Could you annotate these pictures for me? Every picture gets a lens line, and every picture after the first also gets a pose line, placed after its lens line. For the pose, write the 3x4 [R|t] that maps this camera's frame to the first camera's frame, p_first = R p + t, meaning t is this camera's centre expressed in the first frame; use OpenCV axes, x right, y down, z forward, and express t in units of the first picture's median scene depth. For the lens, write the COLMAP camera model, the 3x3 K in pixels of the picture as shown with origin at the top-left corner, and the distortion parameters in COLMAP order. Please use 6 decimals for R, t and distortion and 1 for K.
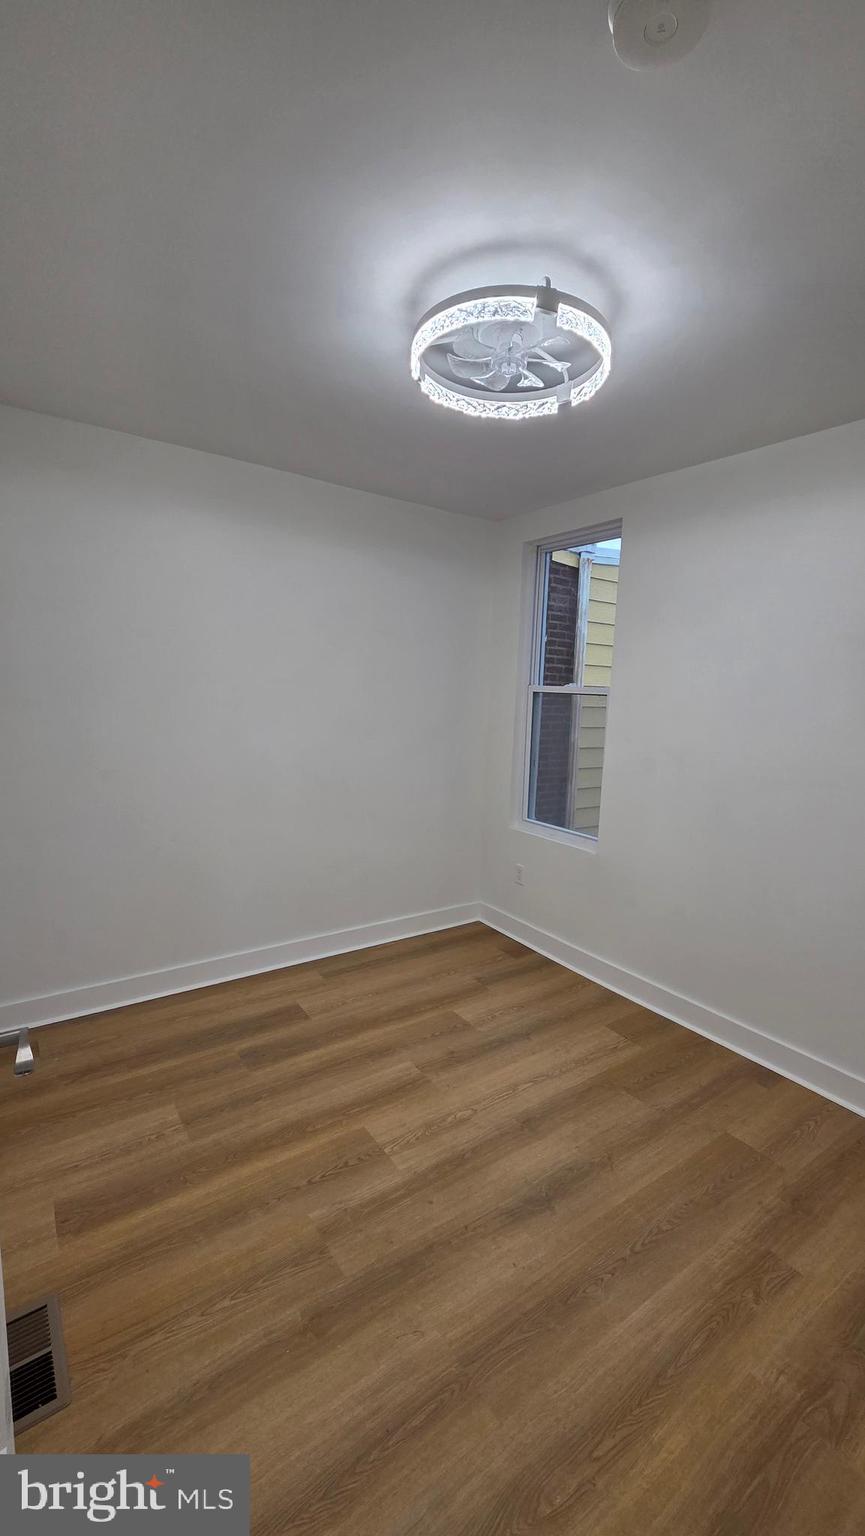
lens RADIAL K [[627.8, 0, 433.7], [0, 627.8, 775.2], [0, 0, 1]] dist [0.003132, 0.000812]
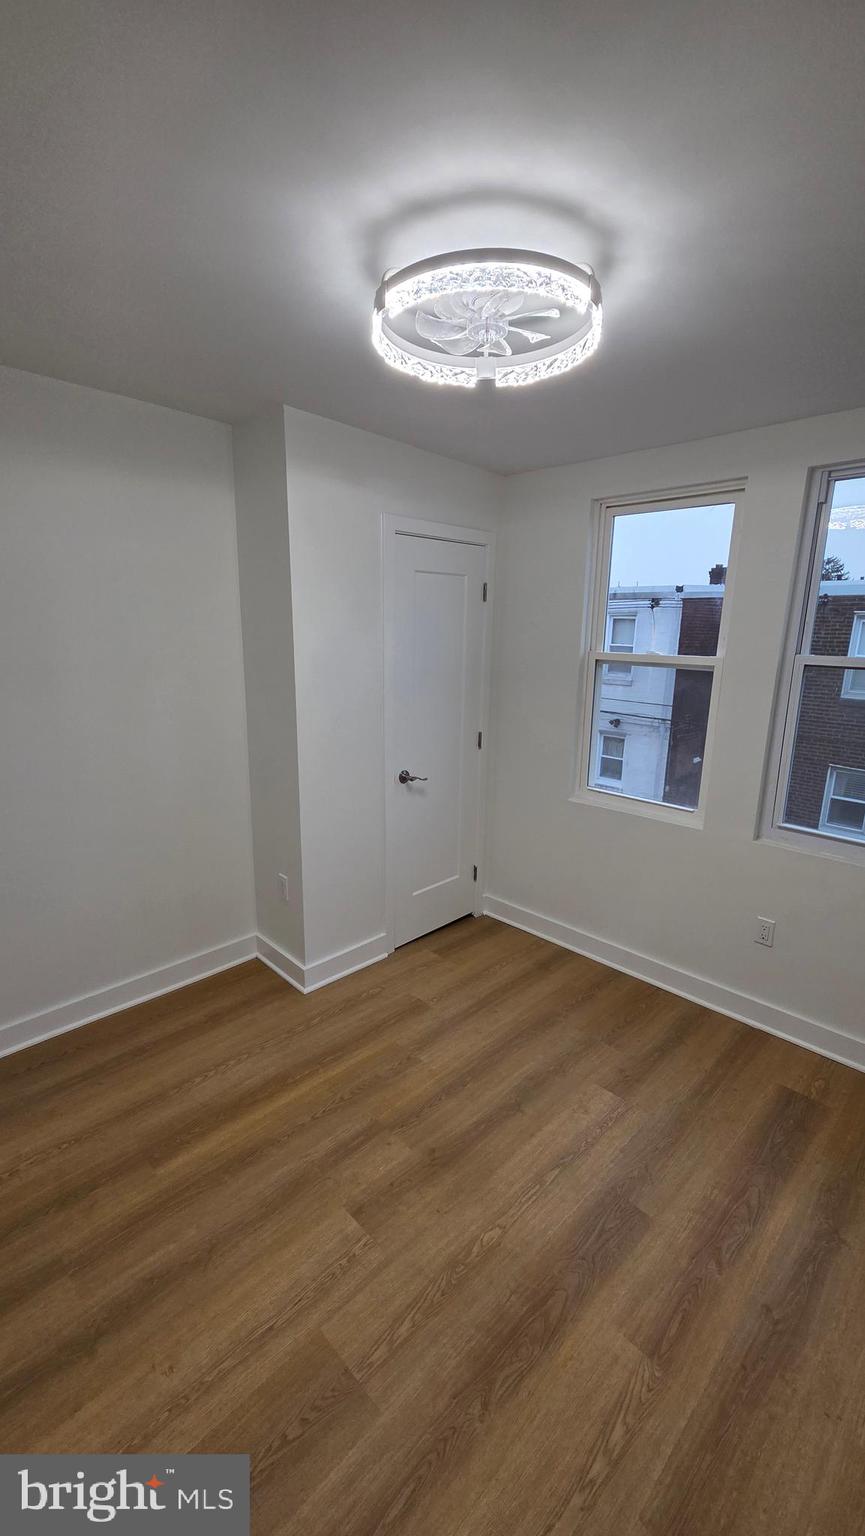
lens RADIAL K [[627.8, 0, 427.7], [0, 627.8, 782.6], [0, 0, 1]] dist [0.003132, 0.000812]
pose [[0.980046, -0.073223, 0.184792, -0.173277], [0.065552, 0.996728, 0.047298, 0.049909], [-0.187651, -0.034241, 0.981639, -0.058827]]
